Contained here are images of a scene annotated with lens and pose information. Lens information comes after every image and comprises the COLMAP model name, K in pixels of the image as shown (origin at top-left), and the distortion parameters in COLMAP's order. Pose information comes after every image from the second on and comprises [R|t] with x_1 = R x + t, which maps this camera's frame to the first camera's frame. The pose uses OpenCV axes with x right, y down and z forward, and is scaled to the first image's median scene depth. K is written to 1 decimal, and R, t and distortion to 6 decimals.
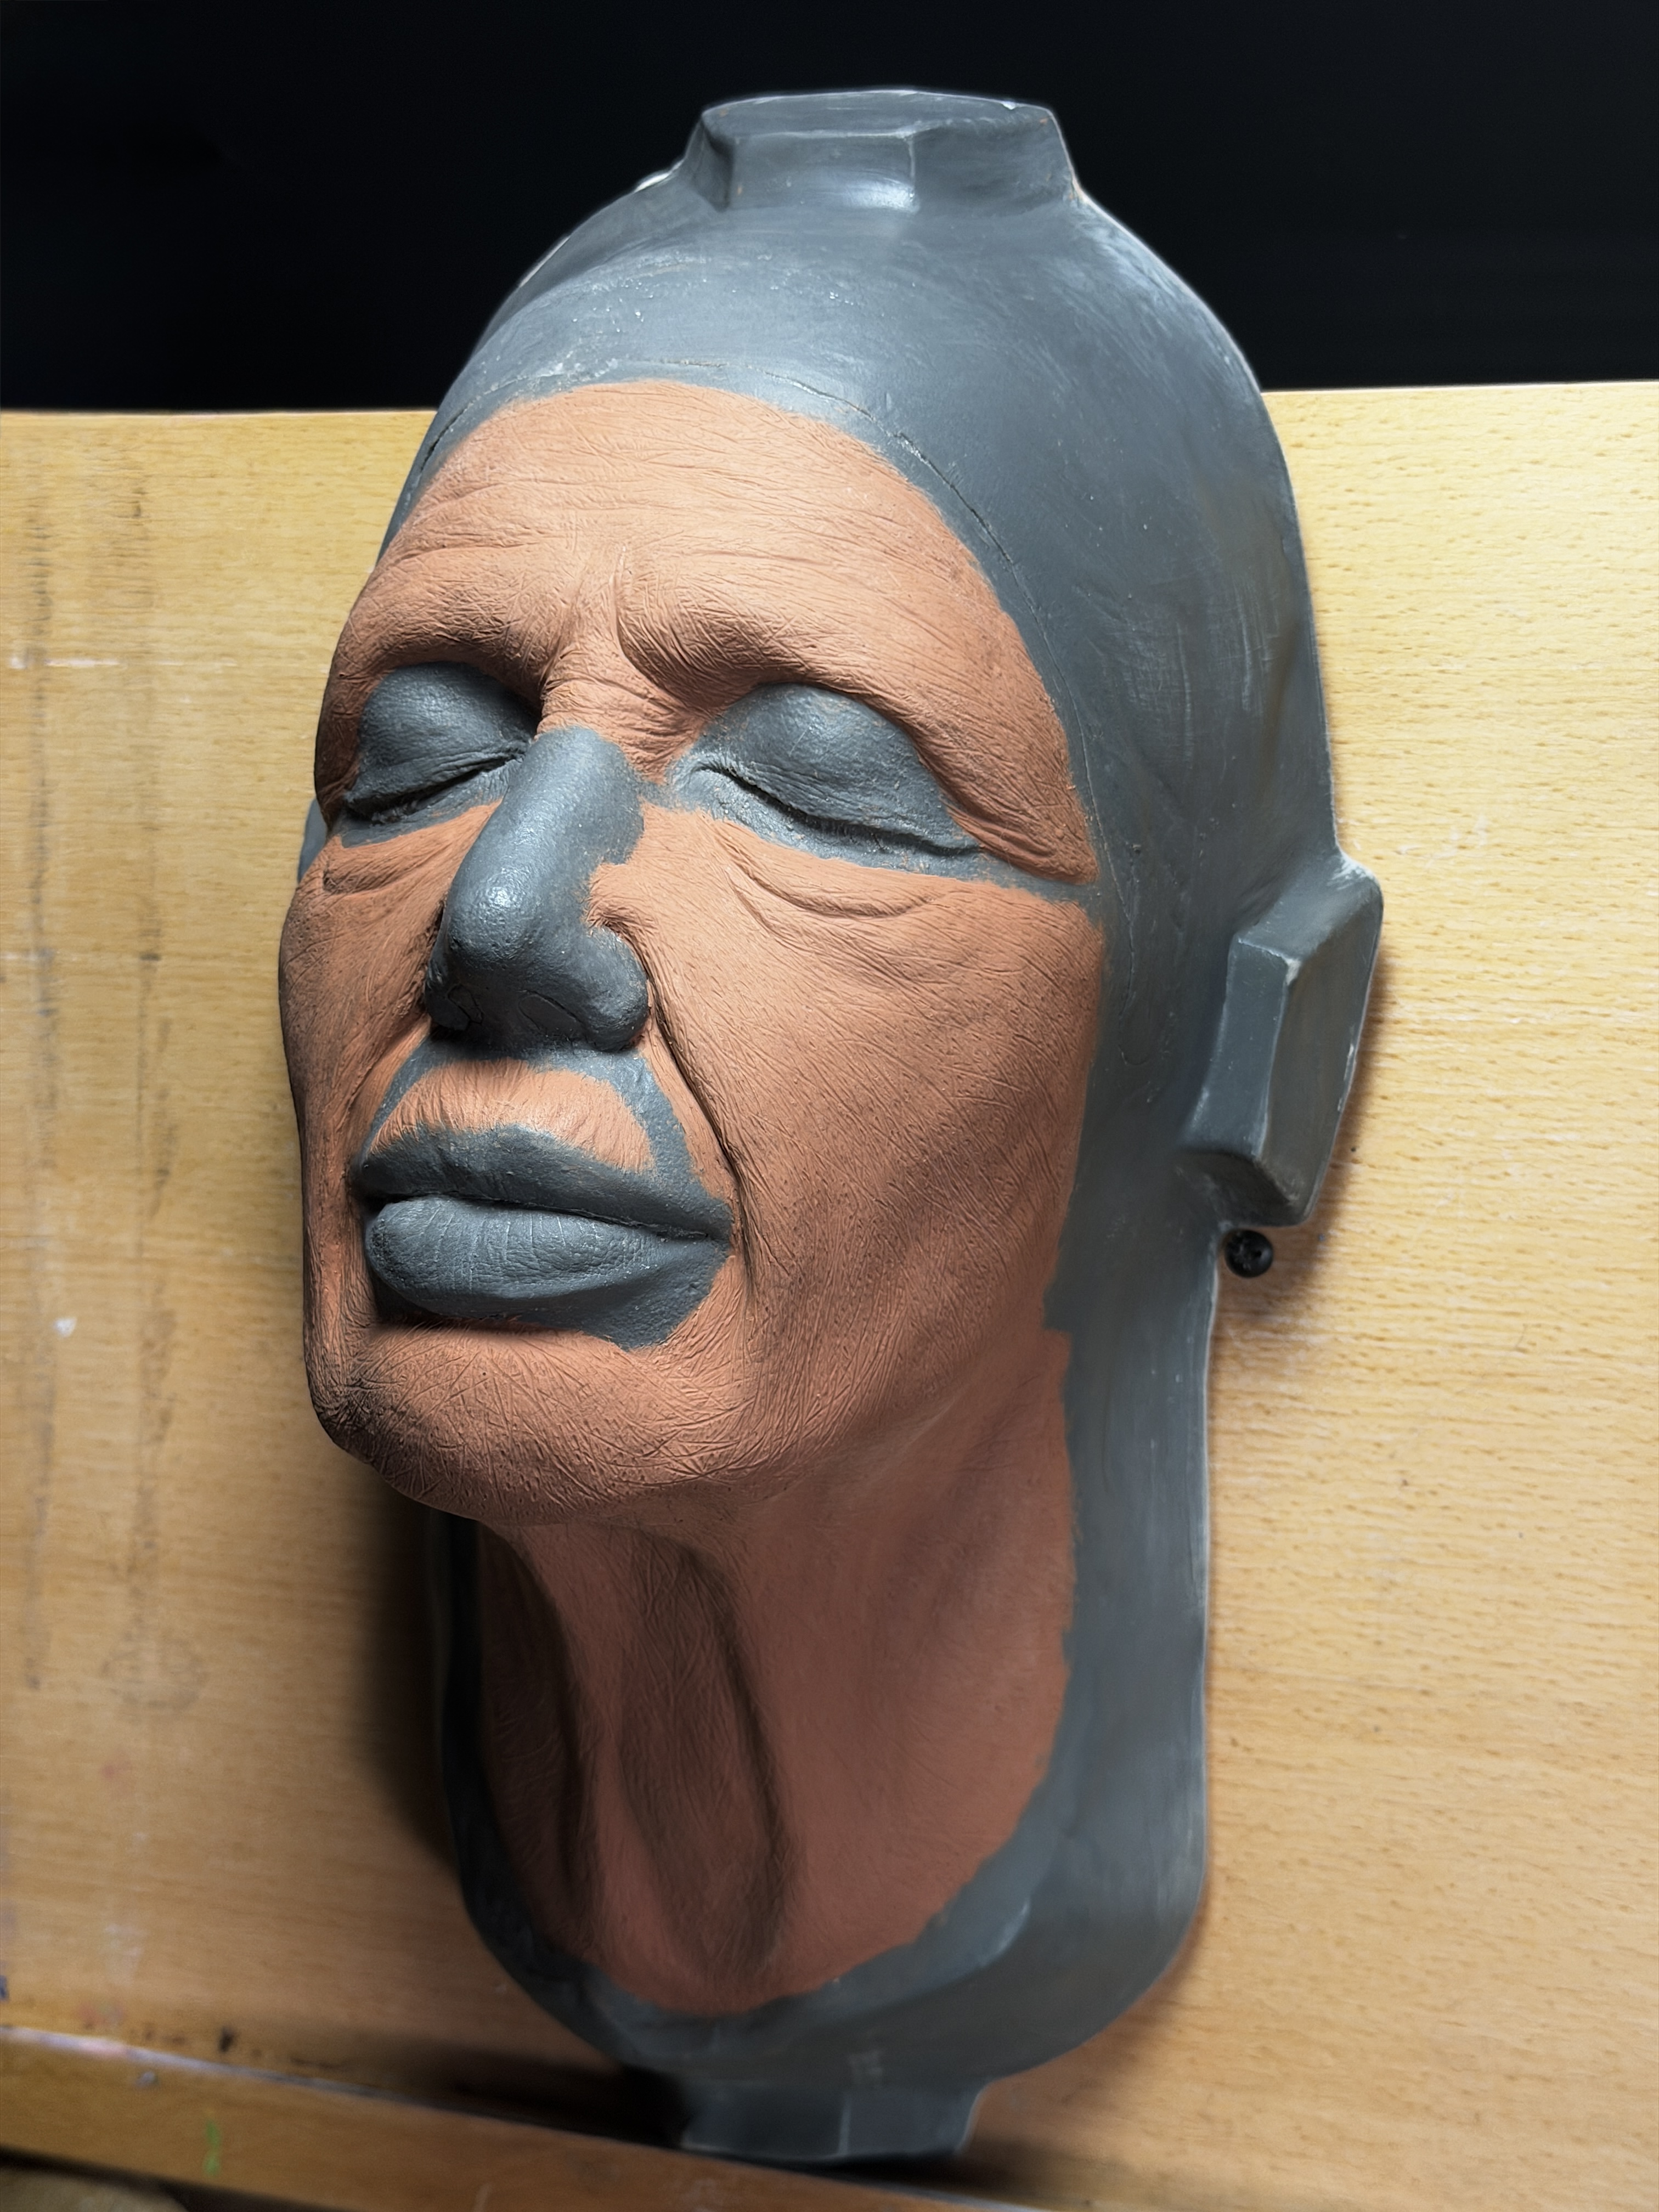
lens RADIAL K [[3021.4, 0, 836.4], [0, 3021.4, 1093.2], [0, 0, 1]] dist [0.109361, 0.000000]
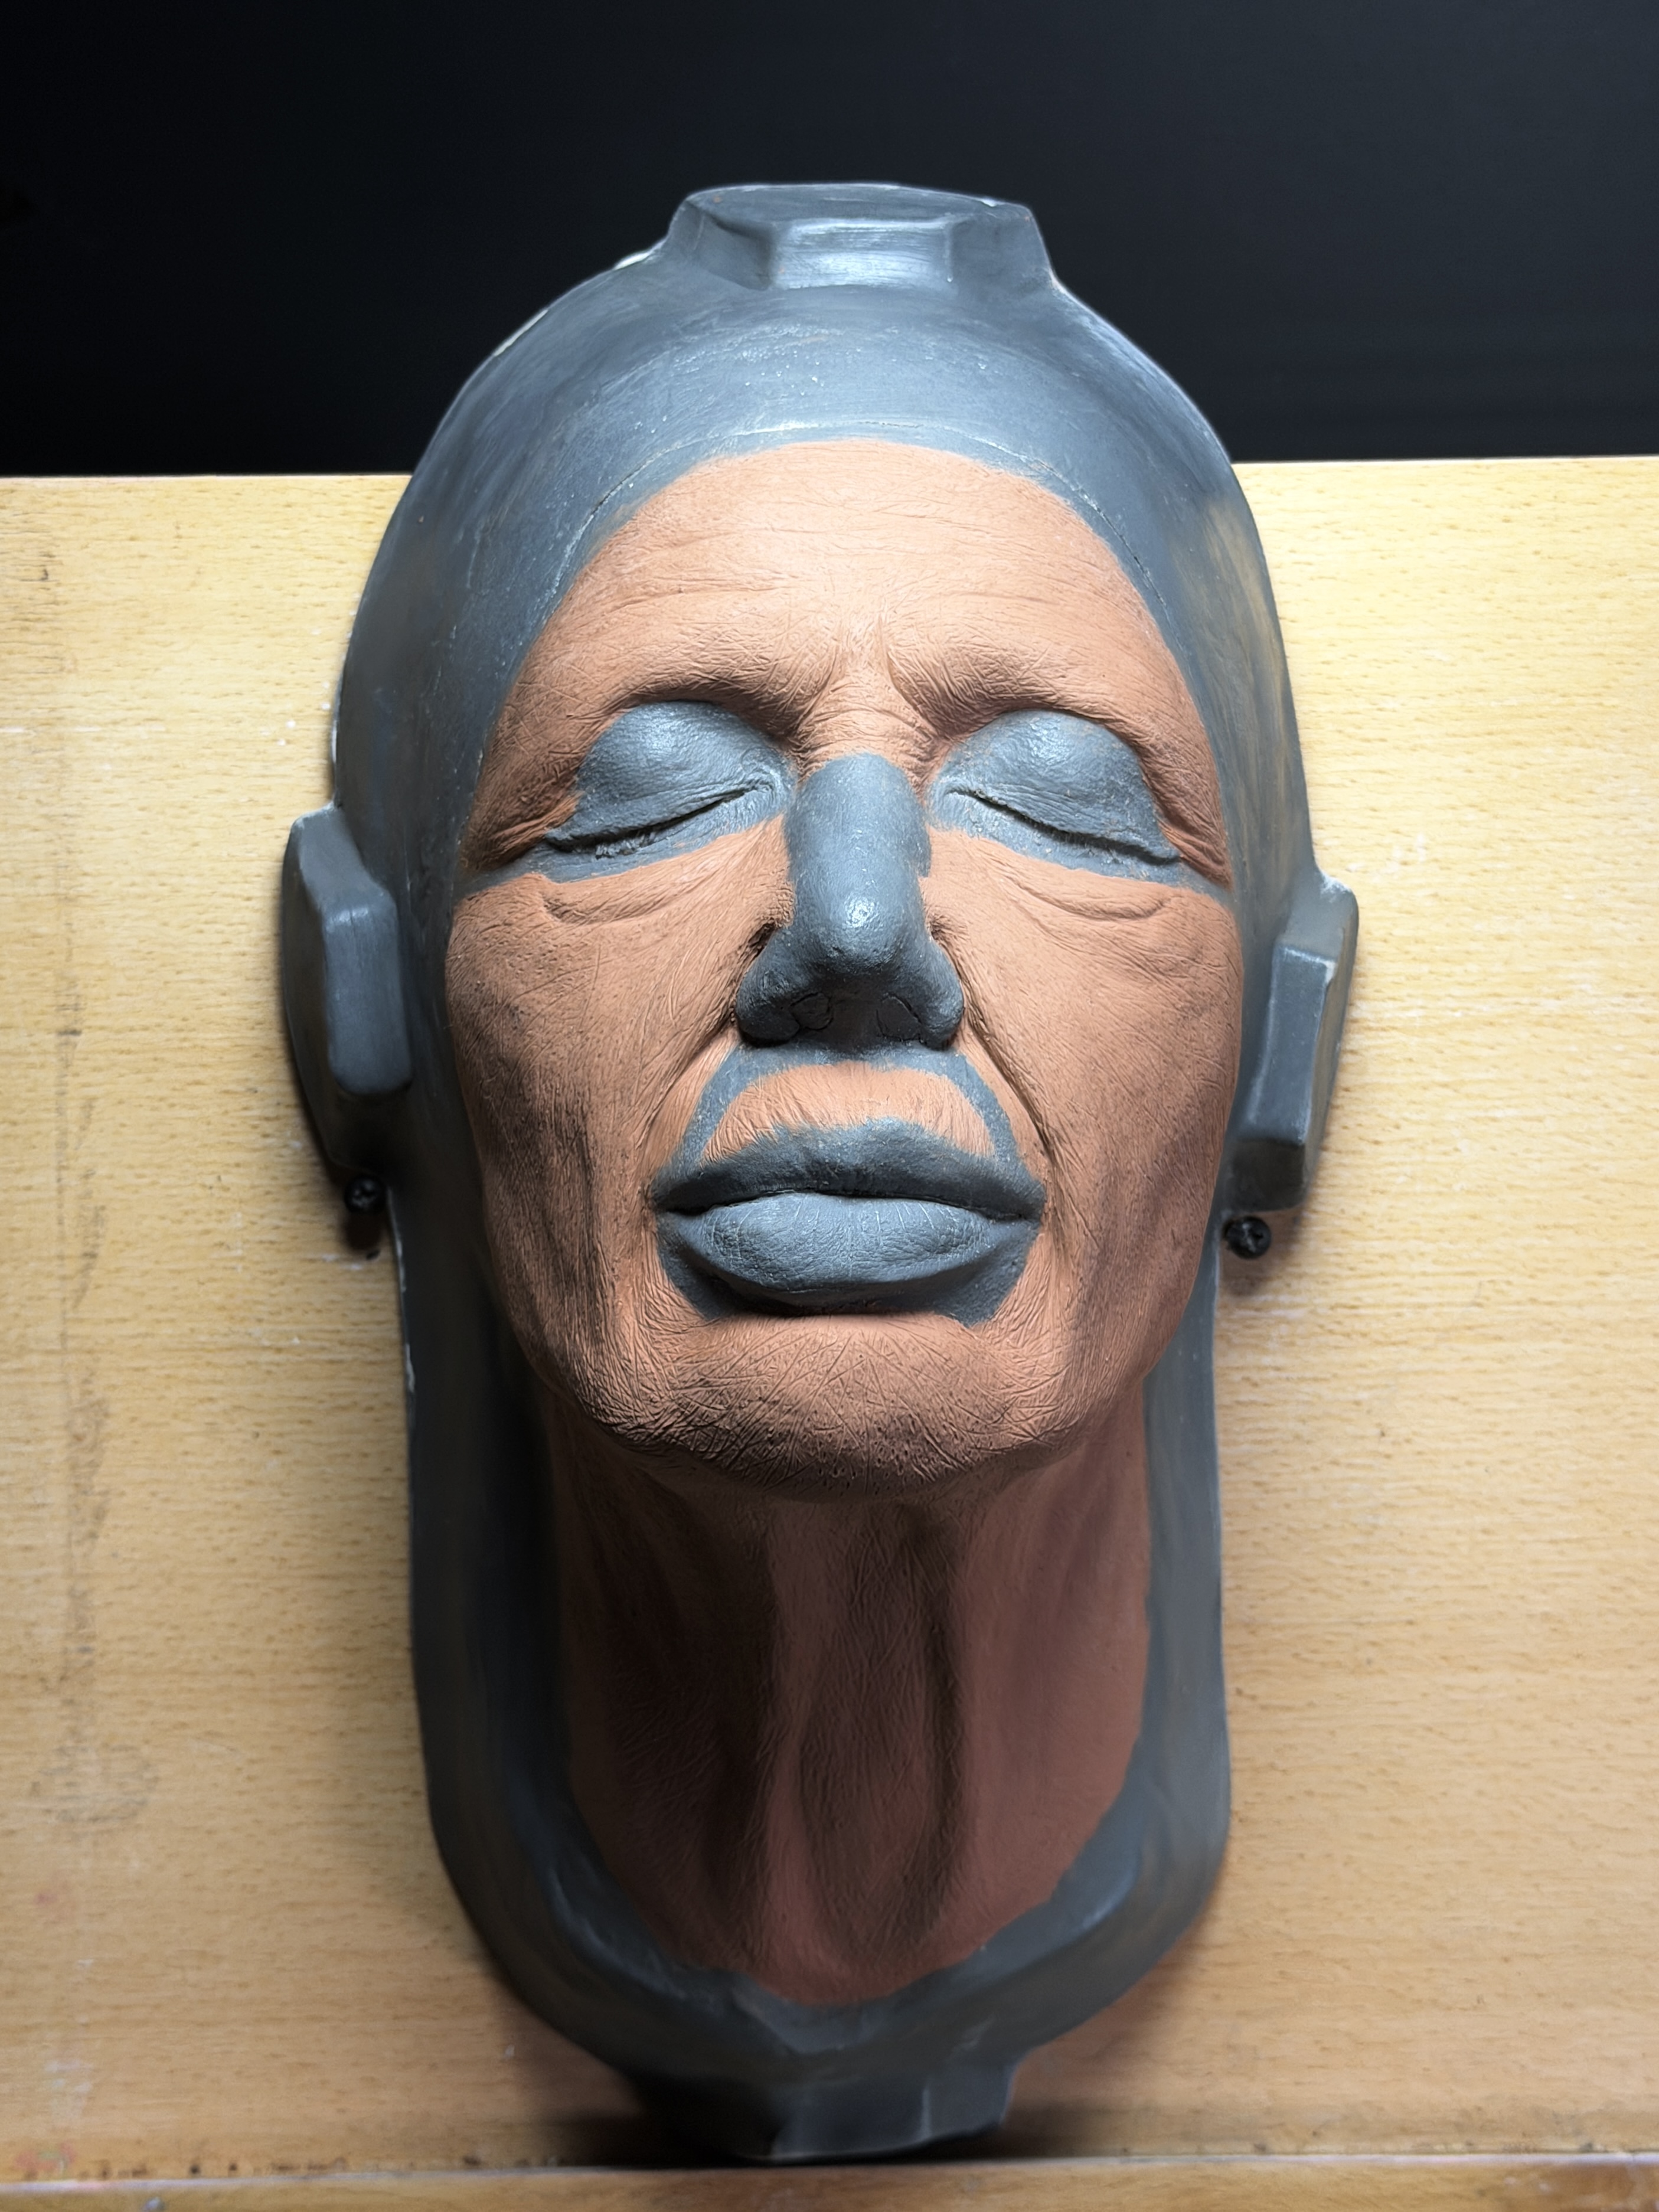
lens RADIAL K [[3219.5, 0, 790.0], [0, 3219.5, 1080.4], [0, 0, 1]] dist [0.125139, 0.000000]
pose [[0.937927, -0.051169, 0.343037, -0.422353], [0.069642, 0.996698, -0.041741, 0.033686], [-0.339769, 0.063040, 0.938394, -0.048317]]
